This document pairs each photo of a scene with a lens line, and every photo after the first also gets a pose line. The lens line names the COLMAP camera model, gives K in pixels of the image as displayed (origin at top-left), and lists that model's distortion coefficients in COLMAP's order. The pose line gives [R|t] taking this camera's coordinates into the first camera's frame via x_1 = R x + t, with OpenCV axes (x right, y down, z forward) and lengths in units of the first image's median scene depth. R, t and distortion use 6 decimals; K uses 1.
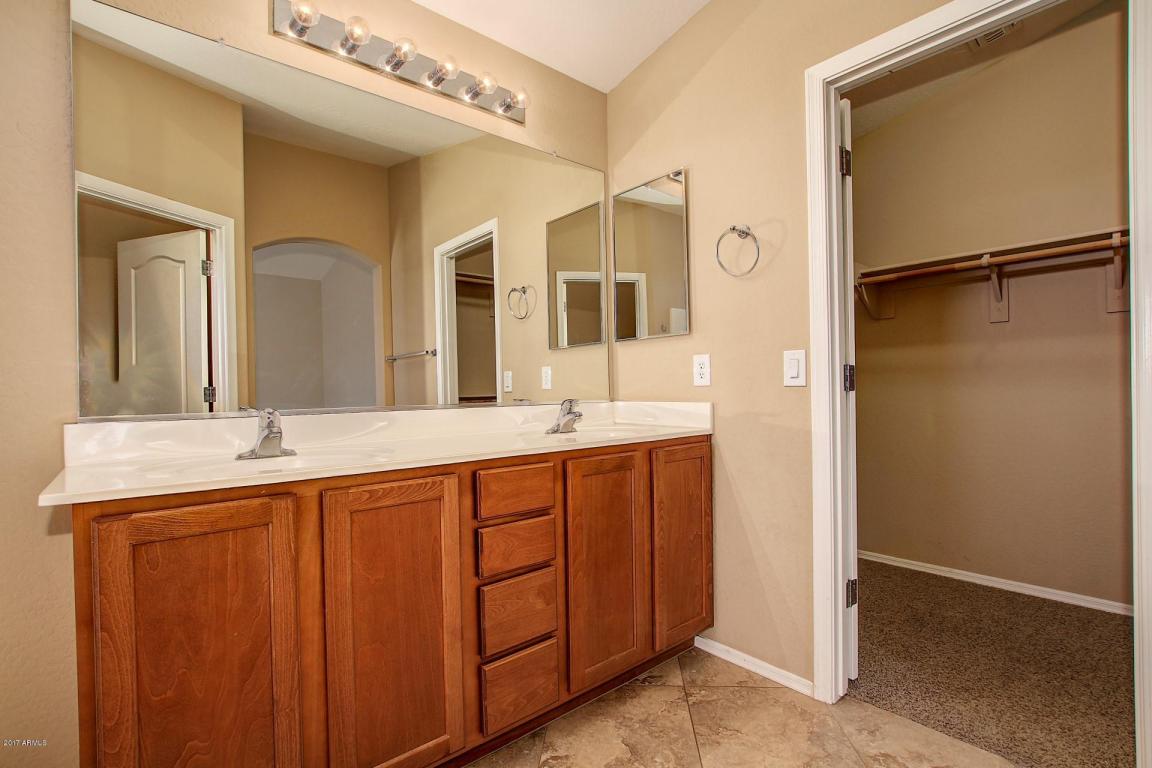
lens RADIAL K [[540.4, 0, 573.5], [0, 540.4, 390.4], [0, 0, 1]] dist [-0.005843, -0.001002]
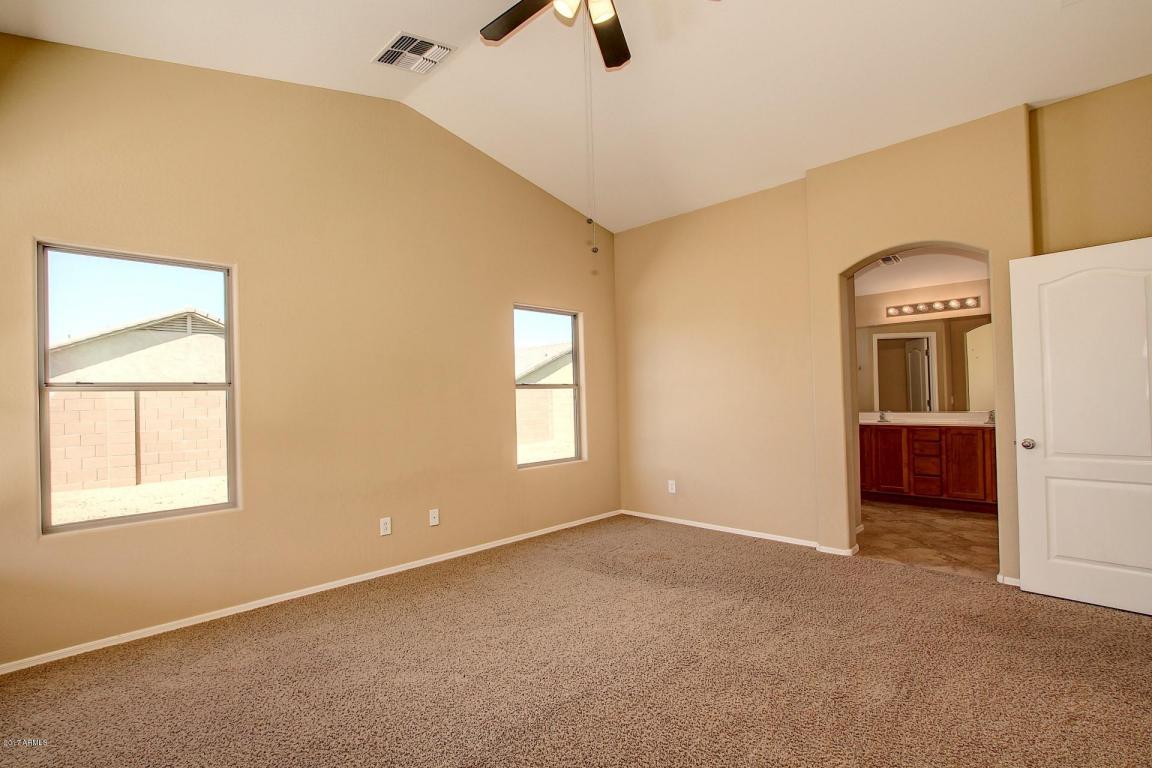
lens RADIAL K [[540.4, 0, 573.5], [0, 540.4, 390.4], [0, 0, 1]] dist [-0.005843, -0.001002]
pose [[0.092033, 0.004749, -0.995745, 3.391726], [0.019529, 0.999788, 0.006573, -0.200639], [0.995564, -0.020051, 0.091921, -1.790682]]
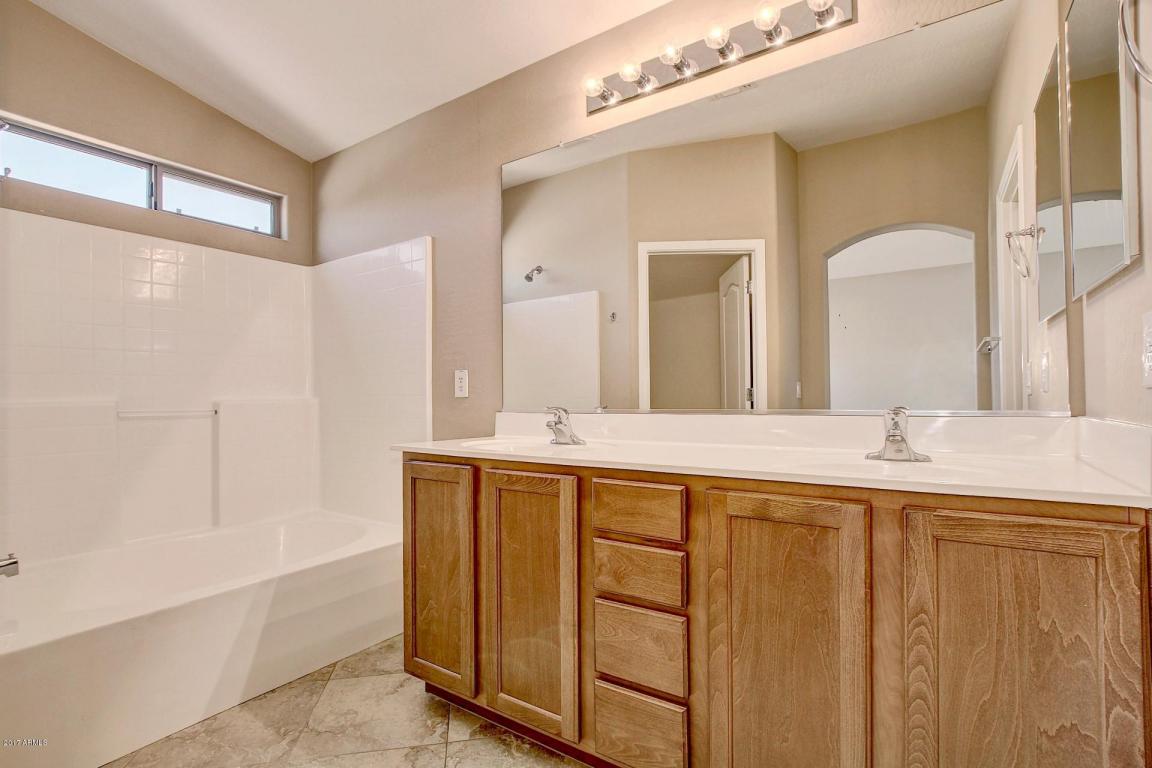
lens RADIAL K [[540.4, 0, 573.5], [0, 540.4, 390.4], [0, 0, 1]] dist [-0.005843, -0.001002]
pose [[0.263546, 0.001379, -0.964646, 0.702799], [0.001446, 0.999997, 0.001824, -0.010933], [0.964646, -0.001876, 0.263543, 0.650018]]
